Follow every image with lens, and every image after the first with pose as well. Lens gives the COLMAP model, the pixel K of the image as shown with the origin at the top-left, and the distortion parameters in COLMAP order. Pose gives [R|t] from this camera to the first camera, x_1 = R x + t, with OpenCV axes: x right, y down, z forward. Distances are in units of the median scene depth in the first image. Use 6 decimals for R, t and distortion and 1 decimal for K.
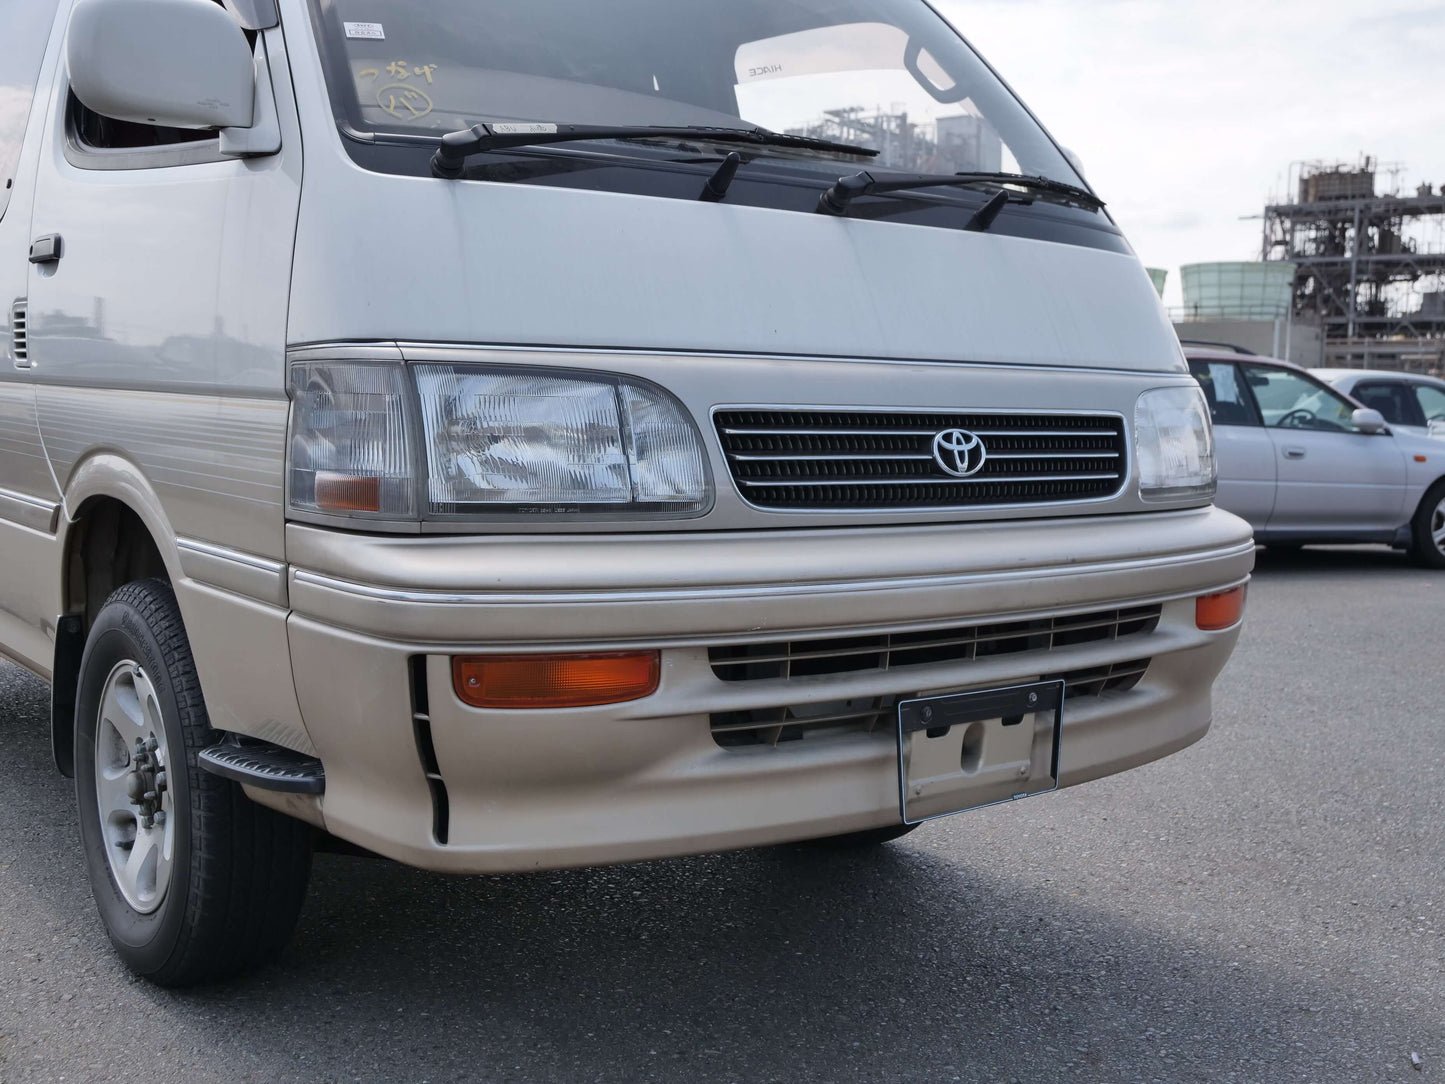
lens RADIAL K [[1850.2, 0, 765.9], [0, 1850.2, 548.2], [0, 0, 1]] dist [0.012255, -0.015887]
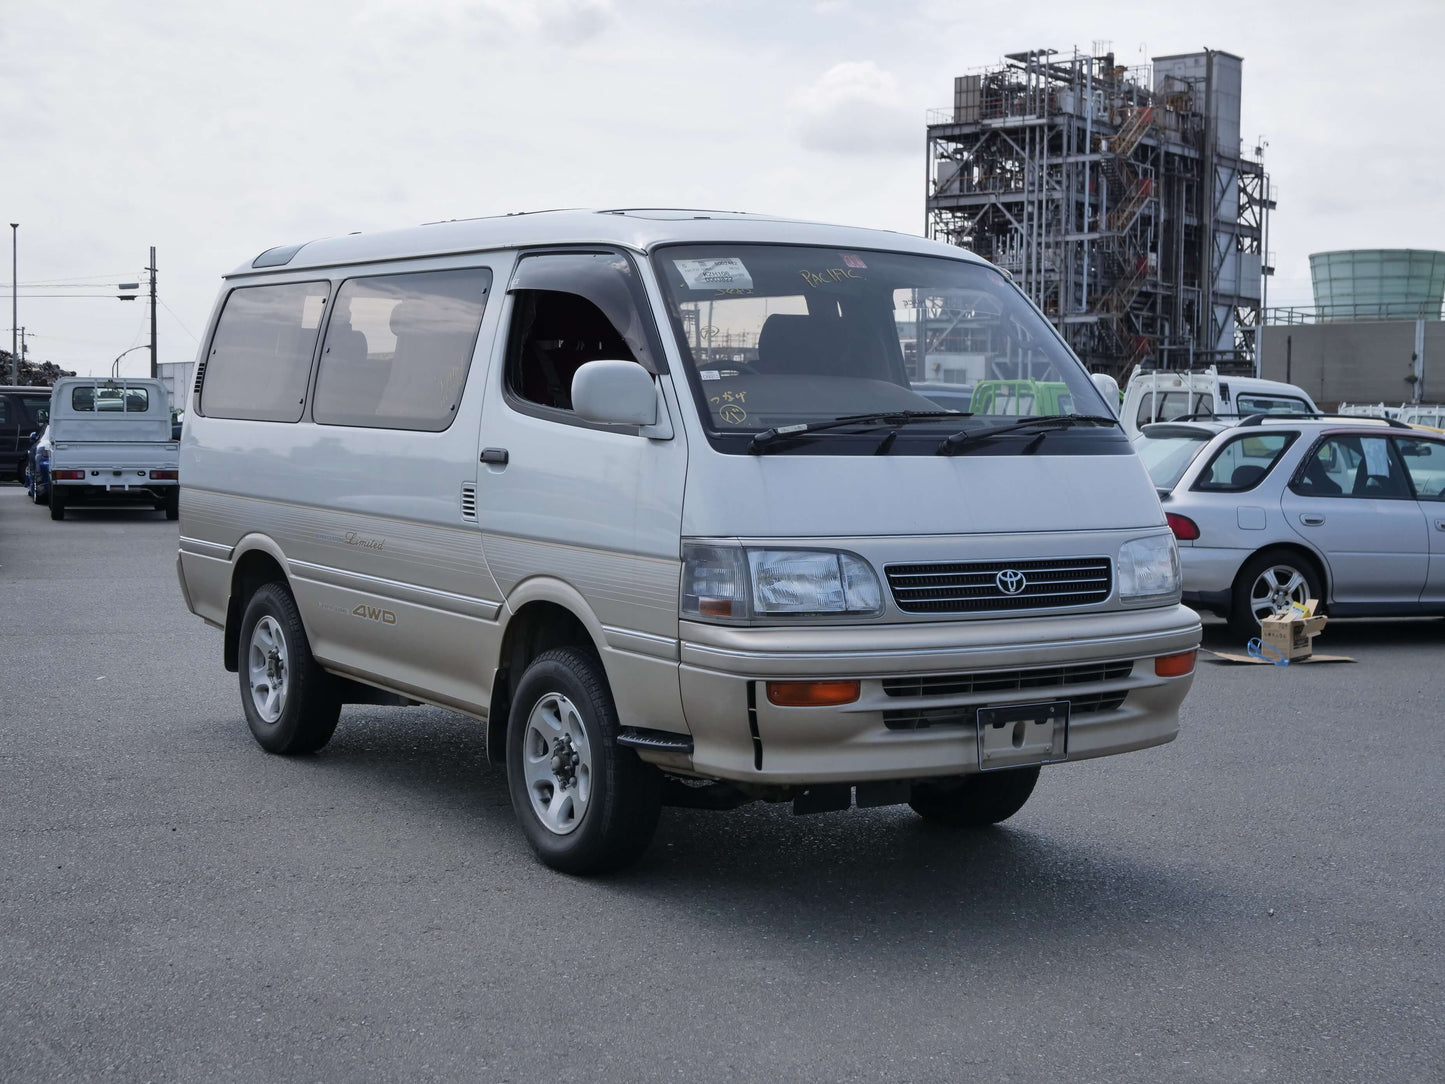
lens RADIAL K [[2582.0, 0, 722.5], [0, 2582.0, 542.0], [0, 0, 1]] dist [0.028017, 0.133010]
pose [[0.996578, -0.002741, -0.082609, 0.027184], [0.000630, 0.999673, -0.025561, -0.024706], [0.082652, 0.025421, 0.996254, -1.722370]]
